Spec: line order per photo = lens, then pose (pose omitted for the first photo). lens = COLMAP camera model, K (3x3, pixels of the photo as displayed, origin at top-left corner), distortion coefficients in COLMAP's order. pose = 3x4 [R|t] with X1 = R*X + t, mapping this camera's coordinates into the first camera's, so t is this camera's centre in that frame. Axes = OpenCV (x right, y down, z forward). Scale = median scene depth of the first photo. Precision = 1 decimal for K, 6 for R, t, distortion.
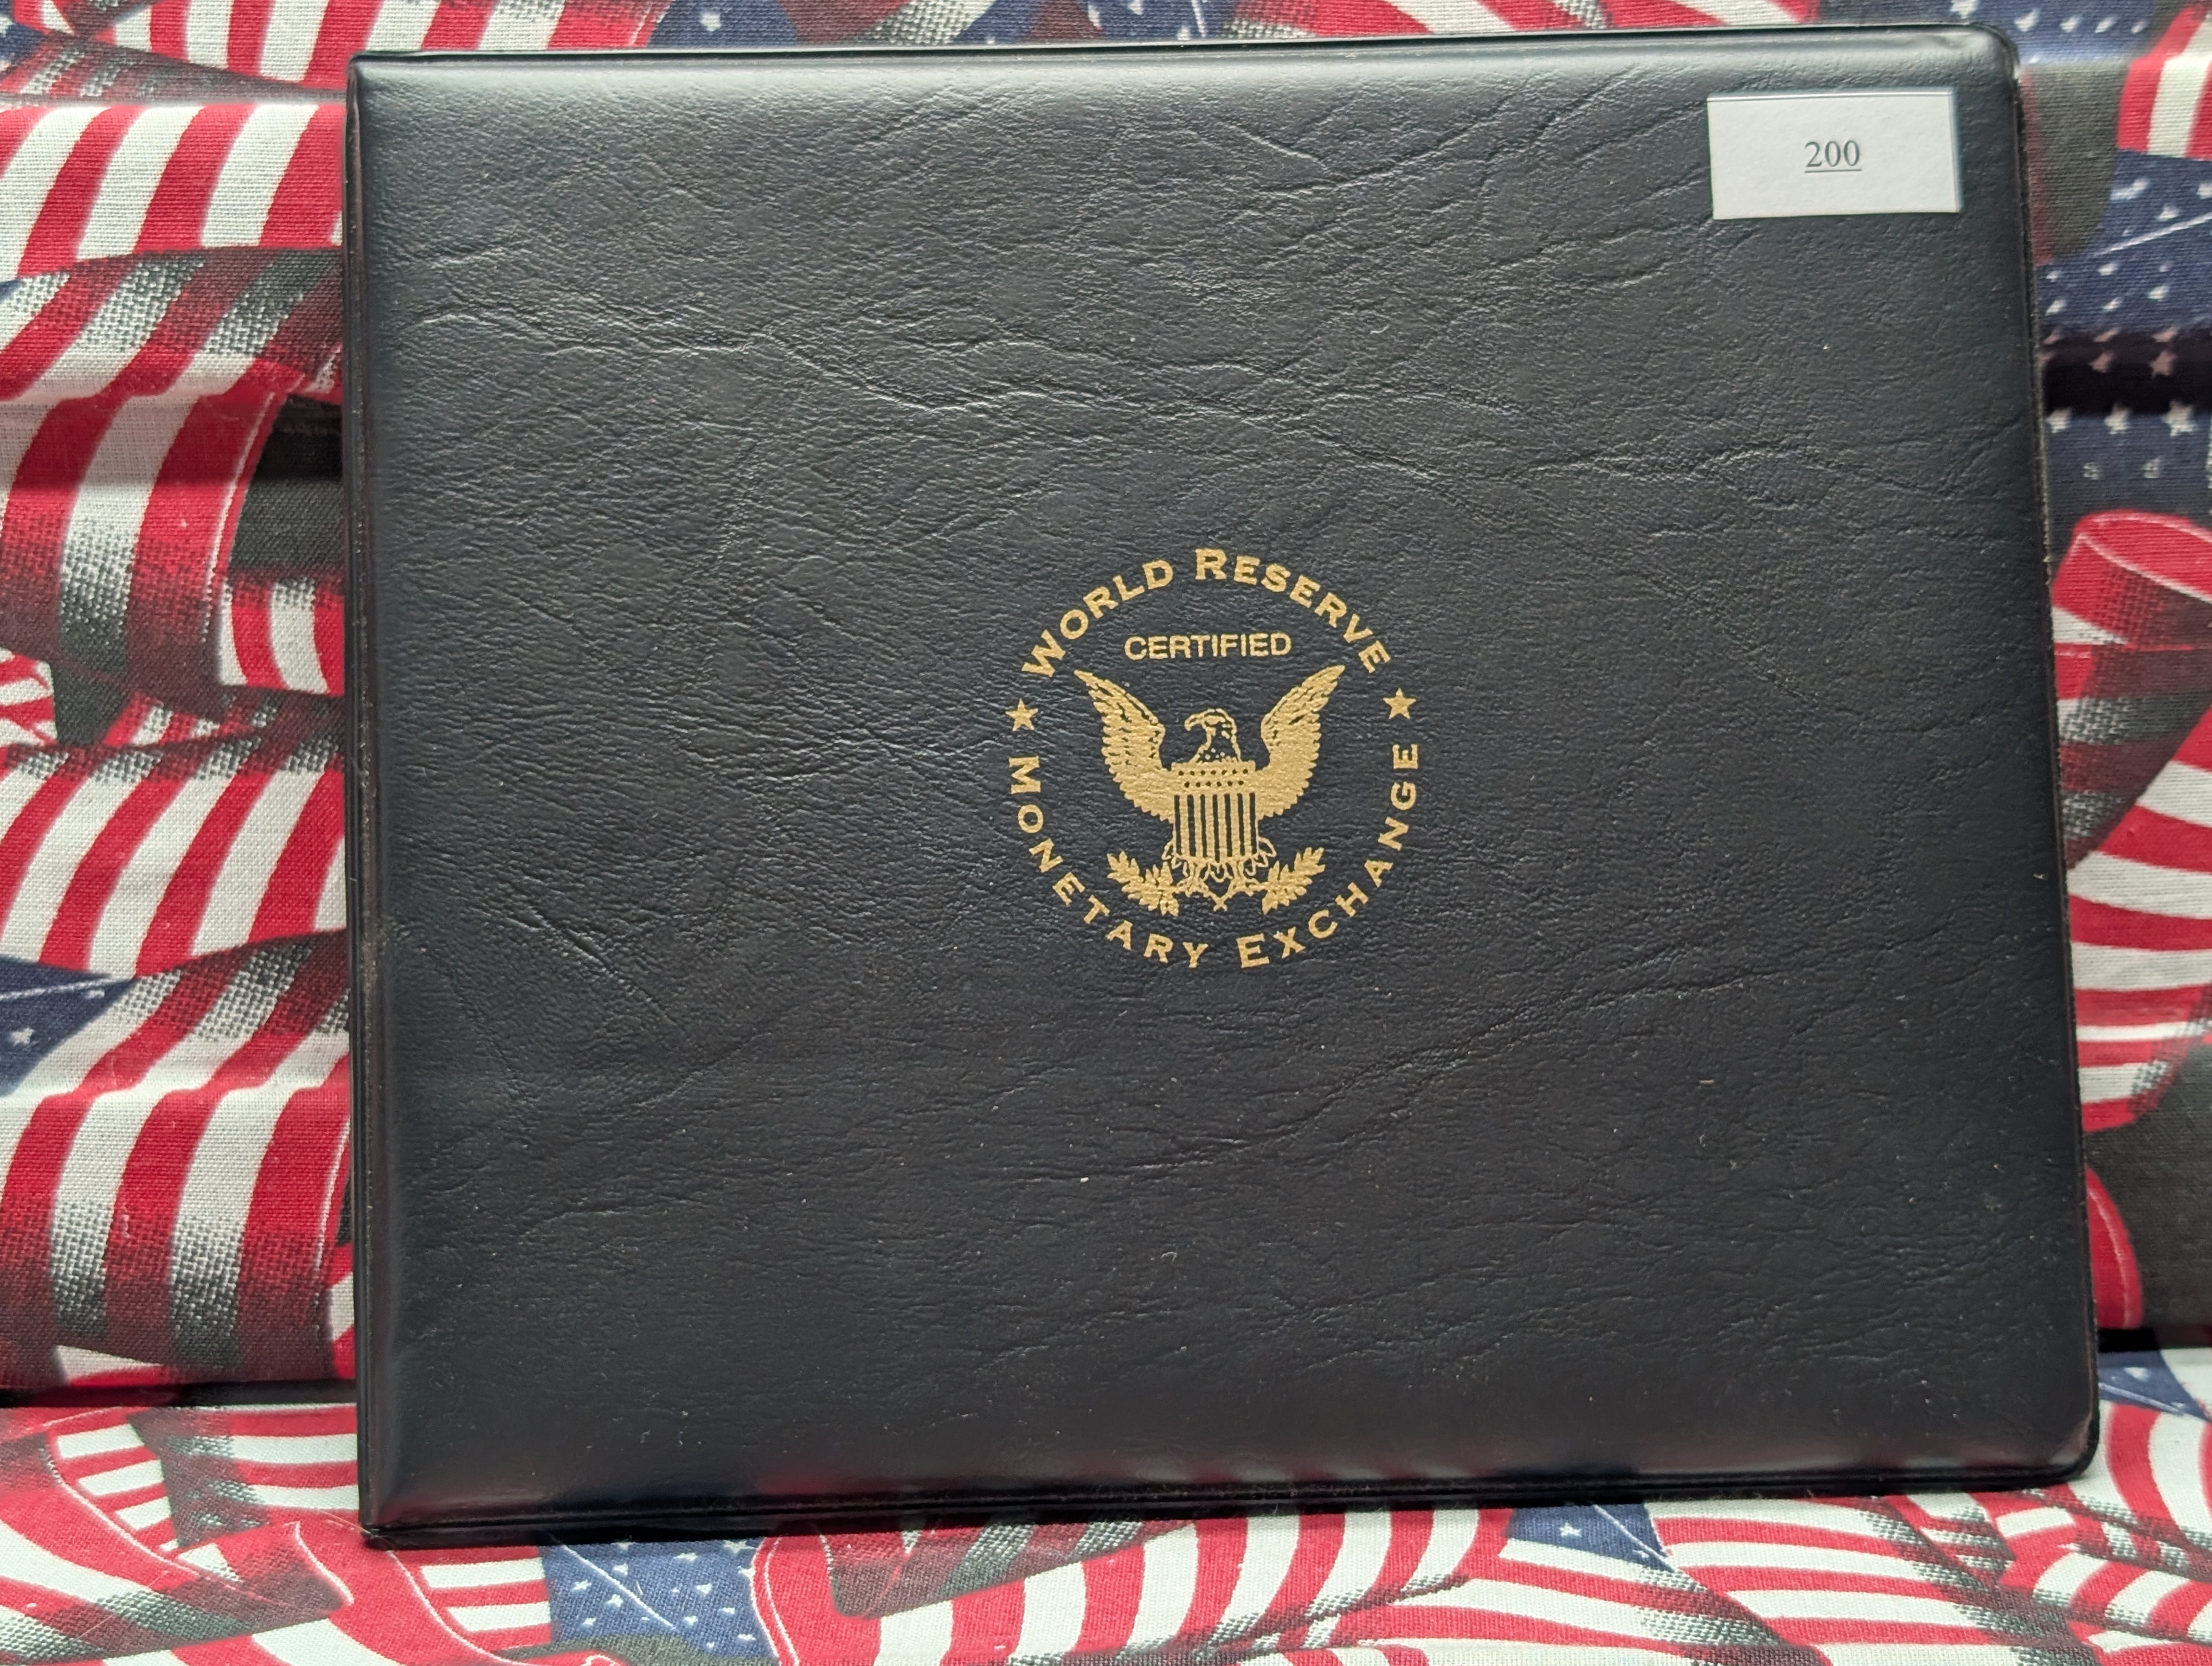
lens RADIAL K [[3115.0, 0, 1106.0], [0, 3115.0, 833.0], [0, 0, 1]] dist [0.235852, -0.923661]
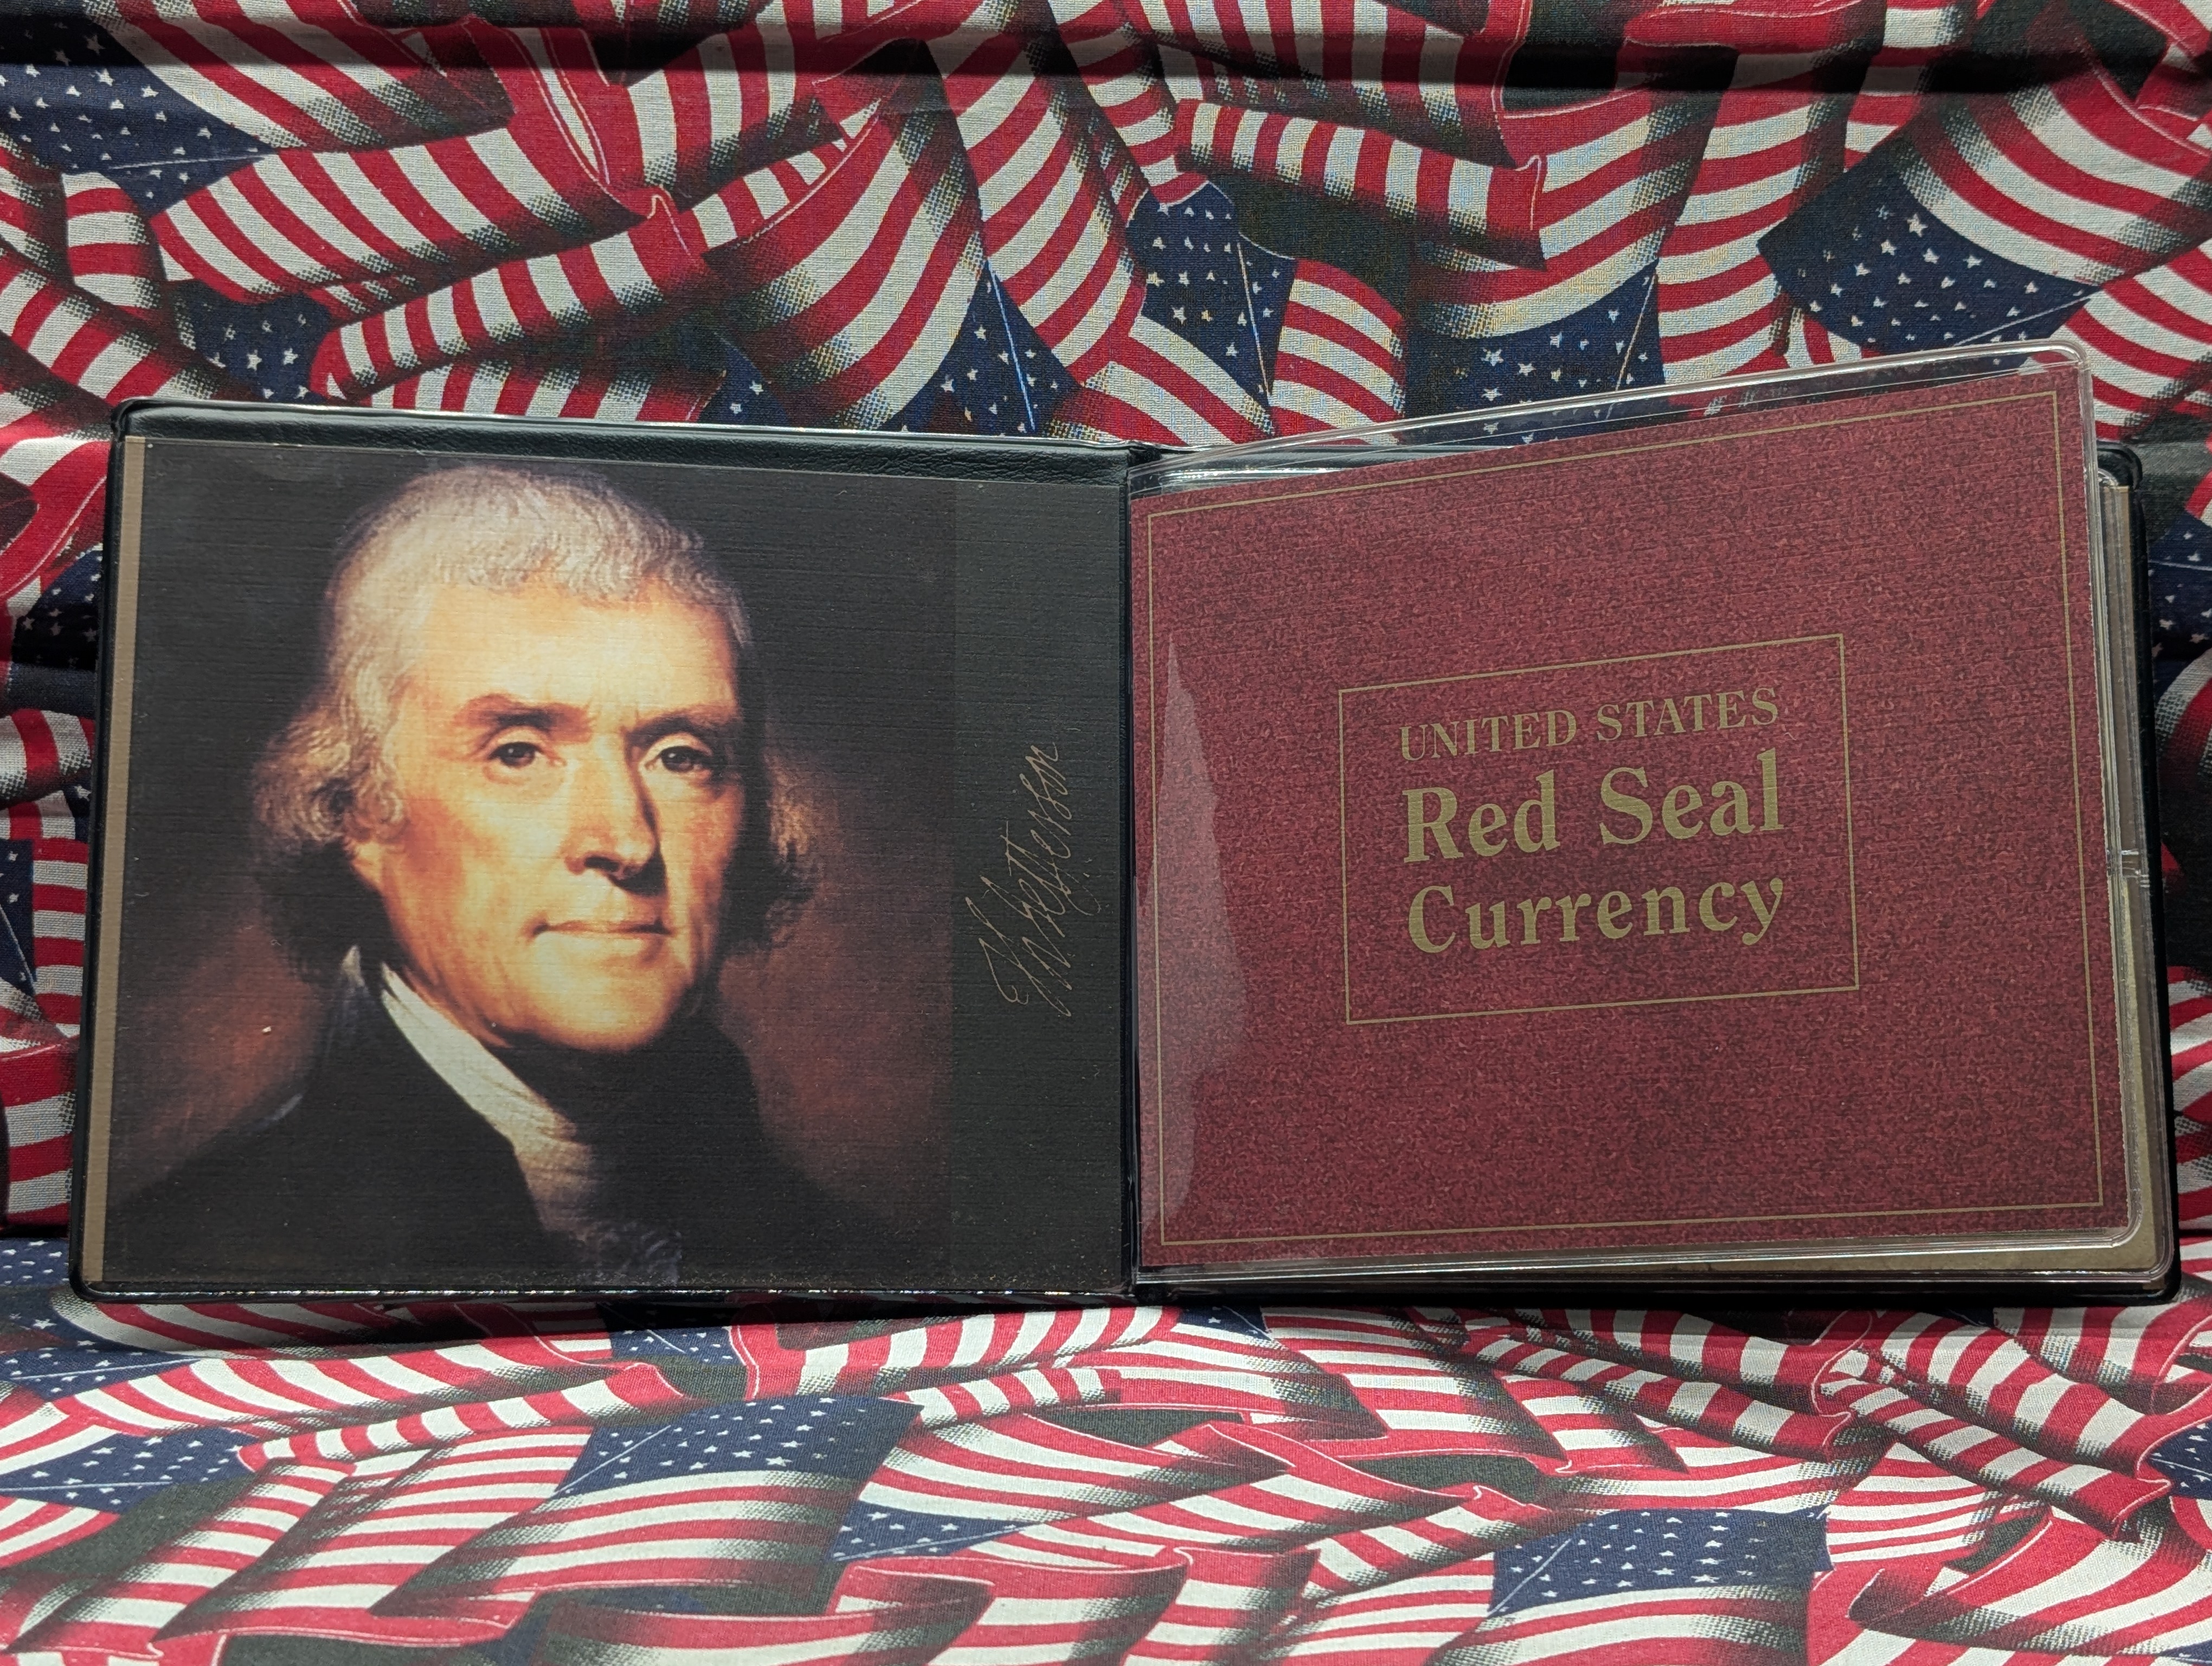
lens RADIAL K [[3115.0, 0, 1106.0], [0, 3115.0, 833.0], [0, 0, 1]] dist [0.235852, -0.923661]
pose [[0.999015, 0.033568, 0.029007, 0.032082], [-0.031788, 0.997705, -0.059788, 0.064530], [-0.030948, 0.058807, 0.997790, -0.713569]]
